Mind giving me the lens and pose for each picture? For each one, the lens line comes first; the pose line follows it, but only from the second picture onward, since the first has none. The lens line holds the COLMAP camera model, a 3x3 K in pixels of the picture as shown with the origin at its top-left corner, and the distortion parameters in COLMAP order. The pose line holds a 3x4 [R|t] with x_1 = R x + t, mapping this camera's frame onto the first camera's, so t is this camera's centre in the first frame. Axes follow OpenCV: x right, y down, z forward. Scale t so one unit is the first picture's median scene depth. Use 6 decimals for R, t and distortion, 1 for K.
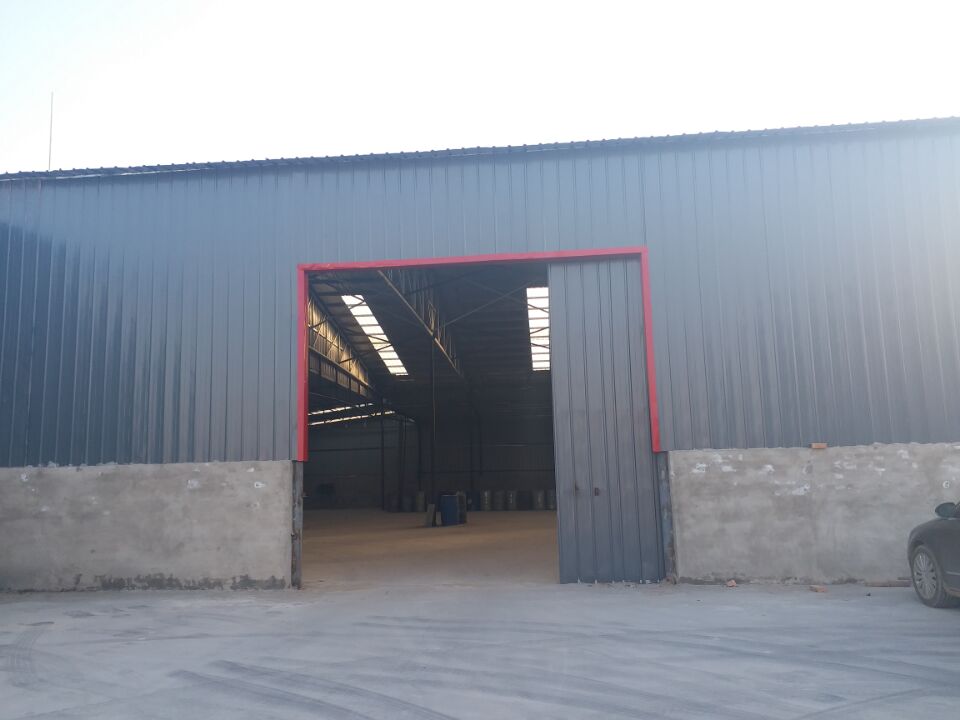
lens RADIAL K [[741.8, 0, 504.4], [0, 741.8, 374.7], [0, 0, 1]] dist [0.030580, -0.053776]
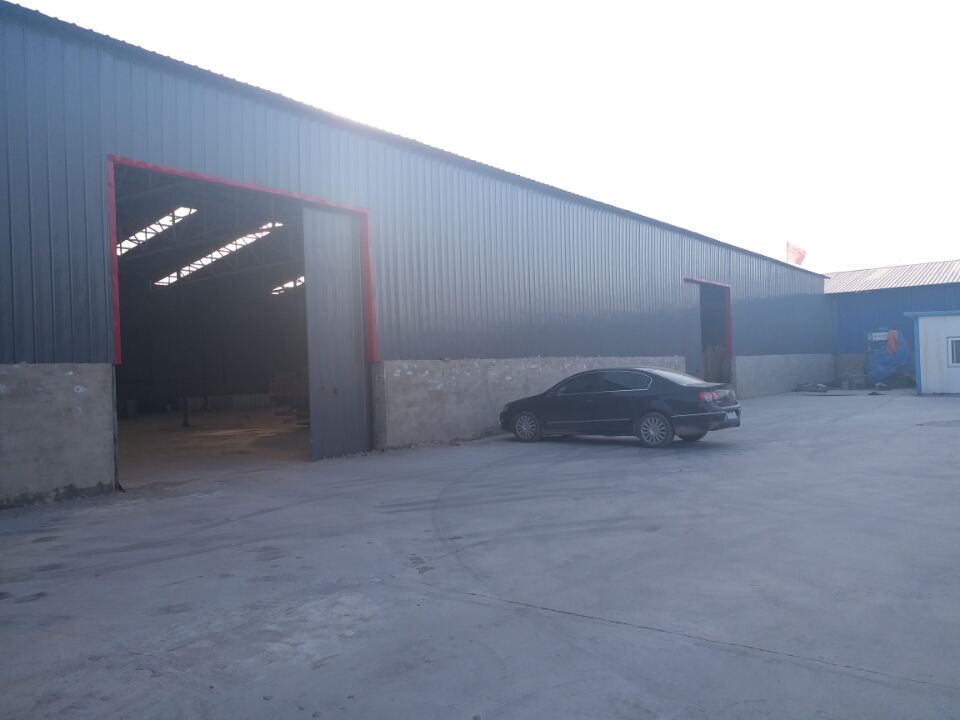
lens RADIAL K [[741.8, 0, 485.9], [0, 741.8, 381.3], [0, 0, 1]] dist [0.030580, -0.053776]
pose [[0.518263, -0.005587, 0.855203, -0.879100], [-0.096459, 0.993216, 0.064944, 0.029896], [-0.849764, -0.116150, 0.514208, 0.093519]]
